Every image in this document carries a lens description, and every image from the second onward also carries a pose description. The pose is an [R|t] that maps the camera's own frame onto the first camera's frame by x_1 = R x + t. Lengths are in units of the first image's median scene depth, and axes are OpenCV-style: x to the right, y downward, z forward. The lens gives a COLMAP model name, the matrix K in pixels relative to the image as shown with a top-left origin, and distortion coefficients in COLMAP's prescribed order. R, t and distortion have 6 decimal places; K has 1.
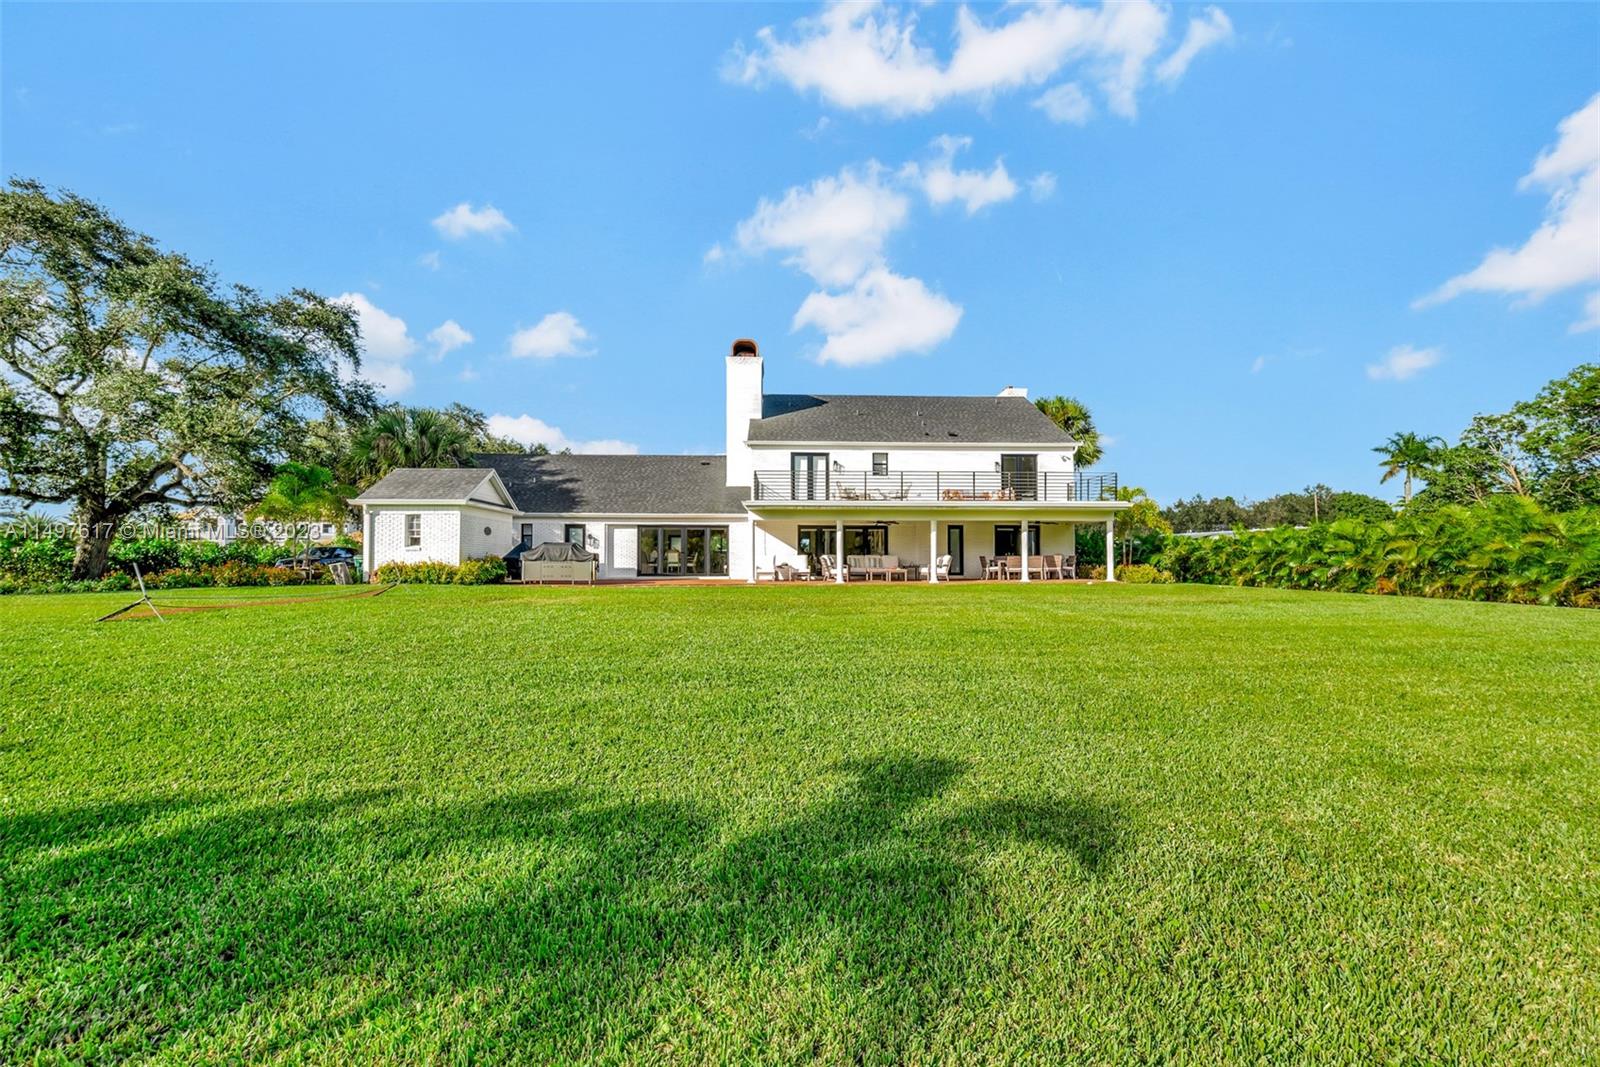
lens RADIAL K [[697.5, 0, 819.5], [0, 697.5, 537.2], [0, 0, 1]] dist [0.003361, 0.000073]
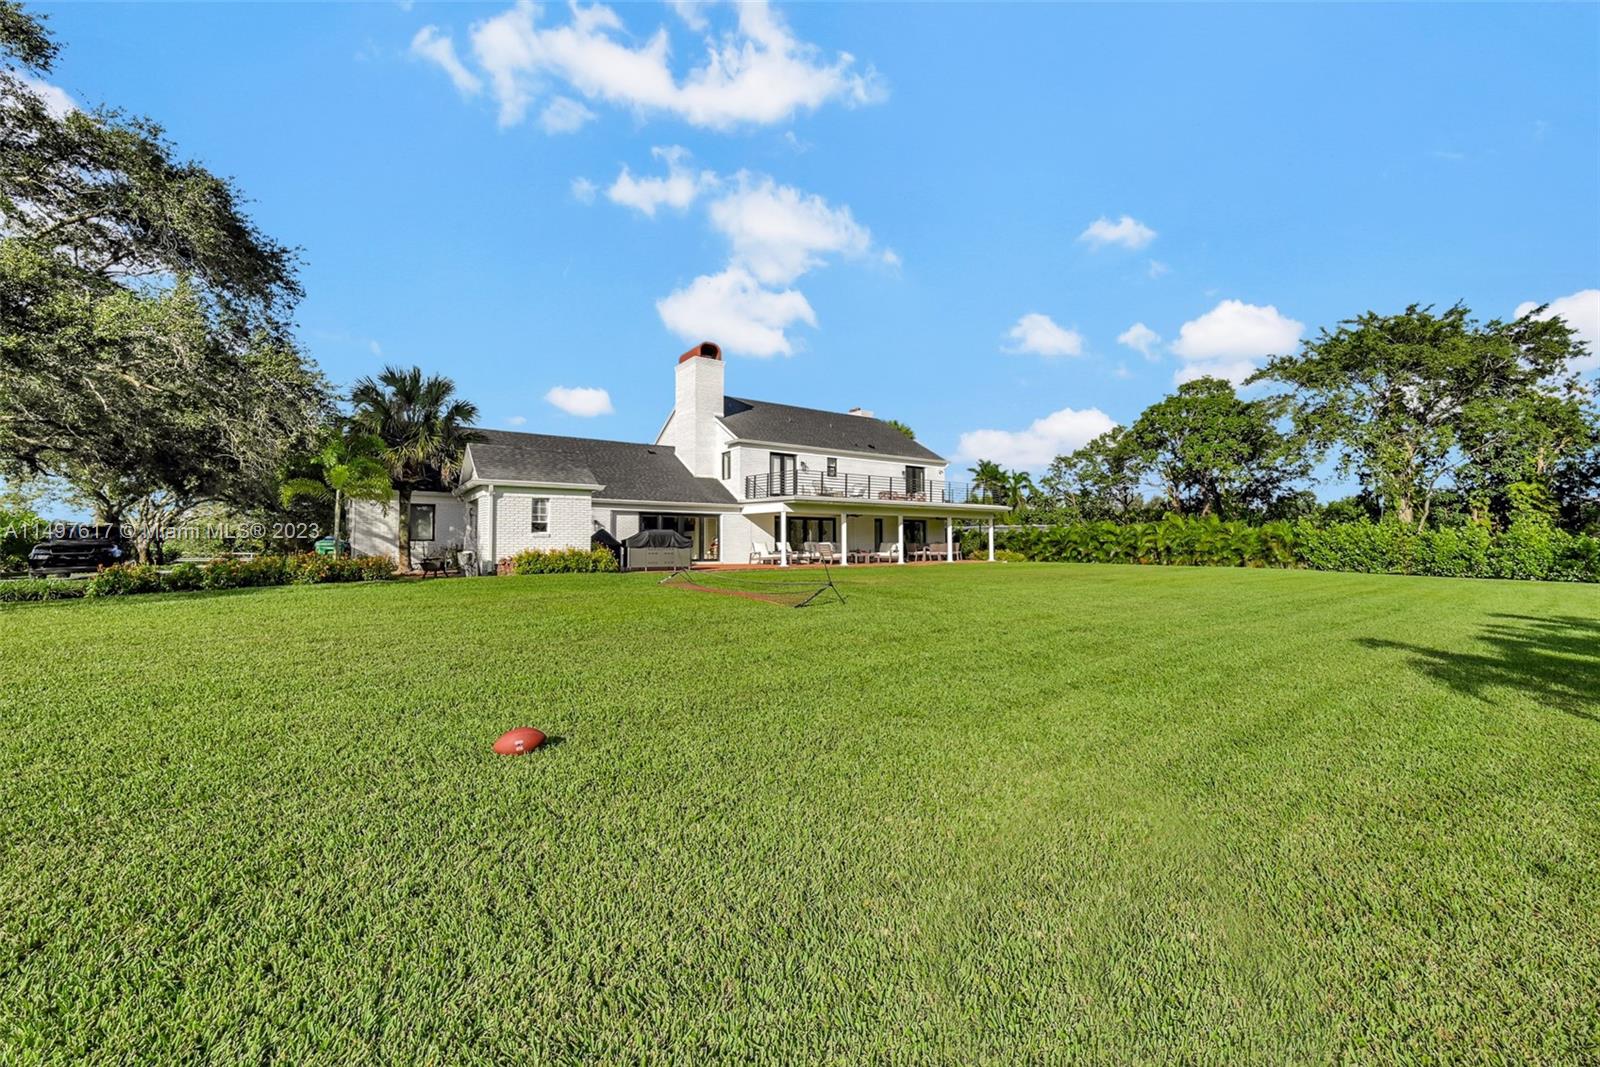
lens RADIAL K [[646.3, 0, 802.4], [0, 646.3, 527.2], [0, 0, 1]] dist [-0.000102, 0.000015]
pose [[0.846091, 0.015060, 0.532826, -0.557979], [-0.019694, 0.999802, 0.003015, -0.002566], [-0.532675, -0.013044, 0.846219, 0.073503]]
